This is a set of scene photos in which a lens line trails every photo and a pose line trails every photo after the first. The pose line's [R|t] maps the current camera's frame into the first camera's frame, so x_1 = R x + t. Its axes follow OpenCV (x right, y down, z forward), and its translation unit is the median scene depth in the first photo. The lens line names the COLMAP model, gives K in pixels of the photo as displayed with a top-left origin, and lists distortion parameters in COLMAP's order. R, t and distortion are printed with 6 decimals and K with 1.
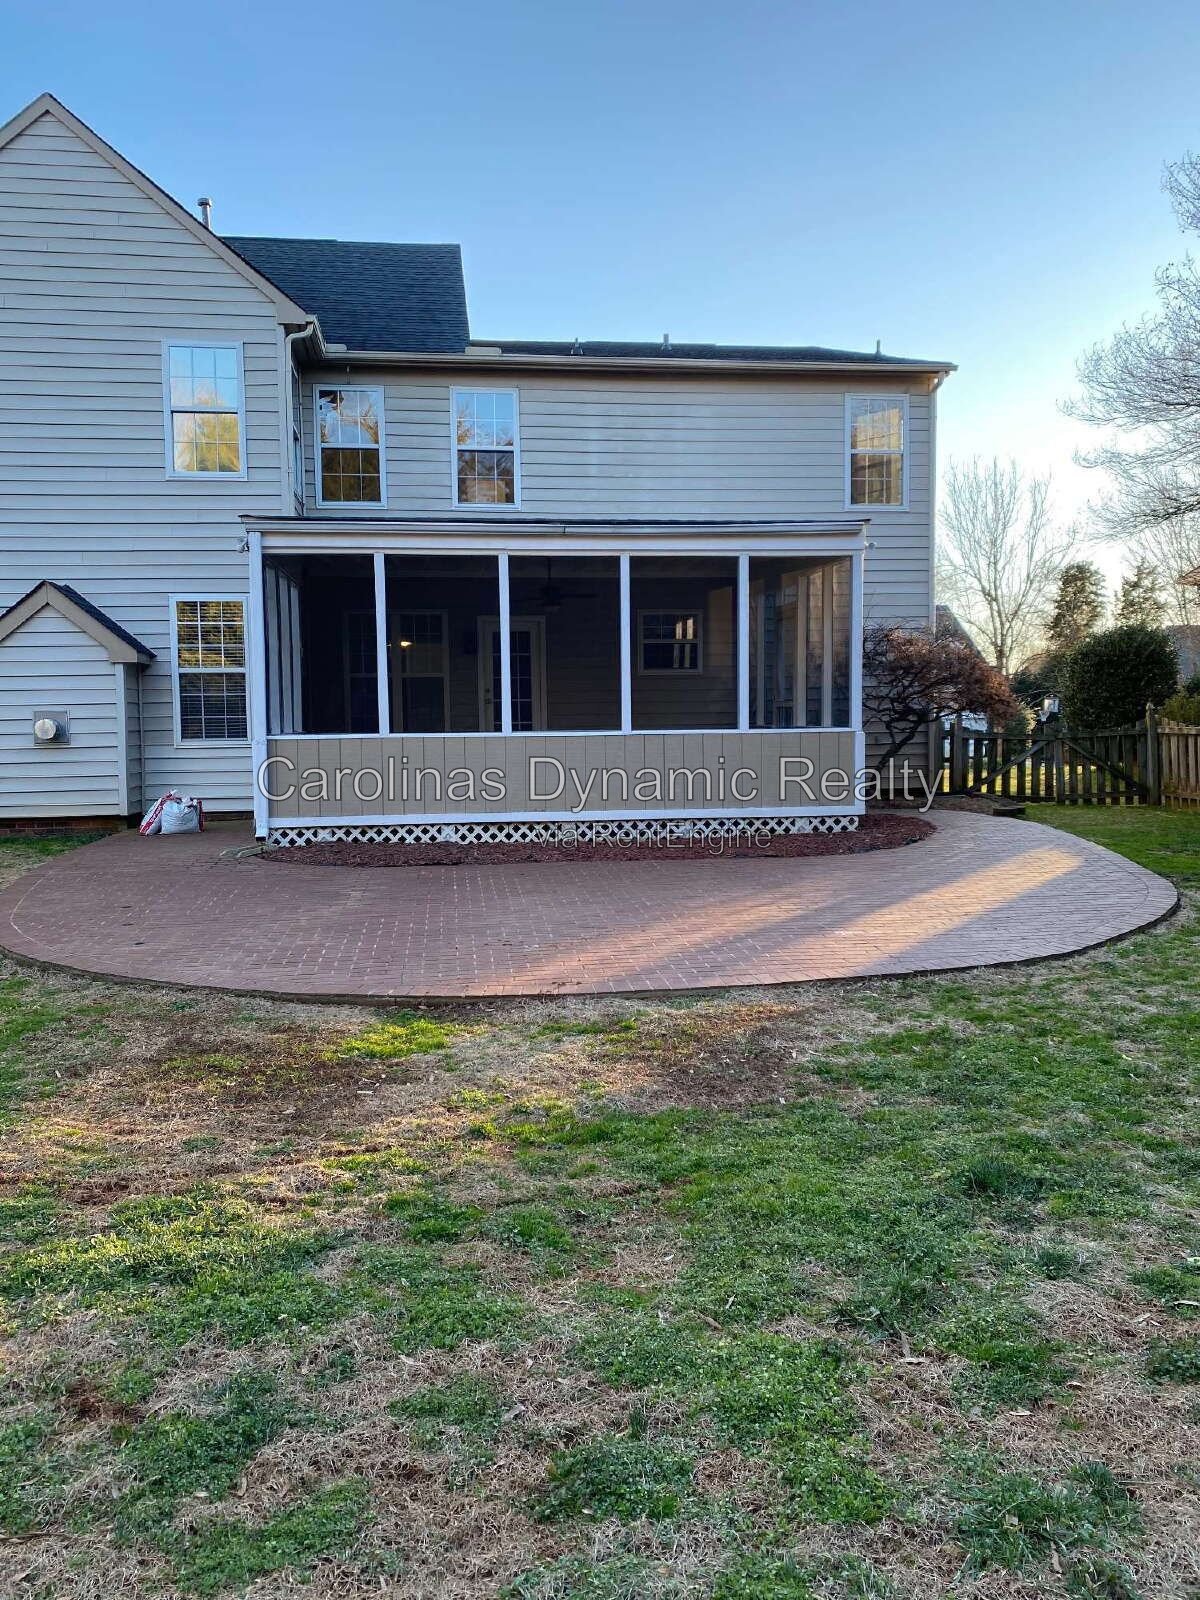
lens RADIAL K [[1151.4, 0, 593.6], [0, 1151.4, 806.2], [0, 0, 1]] dist [0.043454, -0.027860]
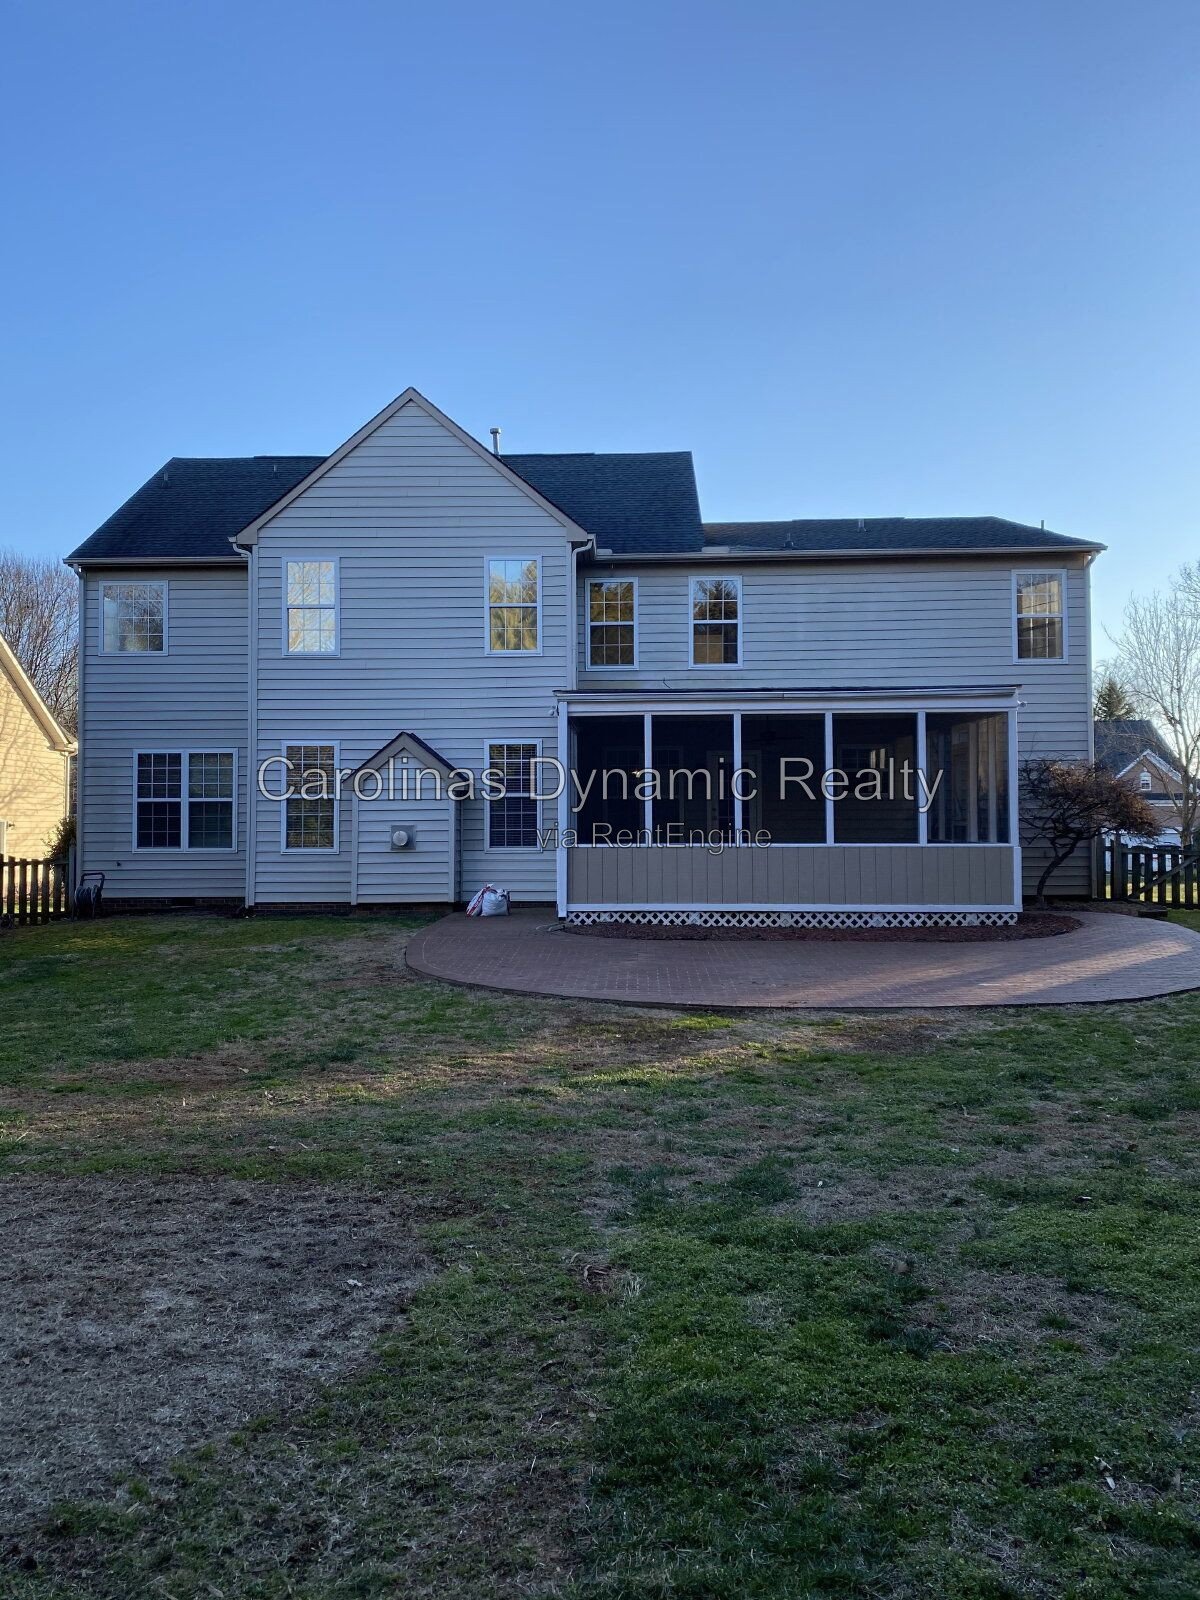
lens RADIAL K [[1151.4, 0, 596.0], [0, 1151.4, 795.2], [0, 0, 1]] dist [0.043454, -0.027860]
pose [[0.986591, 0.003849, -0.163167, -0.019427], [-0.020660, 0.994625, -0.101462, 0.017647], [0.161900, 0.103472, 0.981367, -0.323463]]
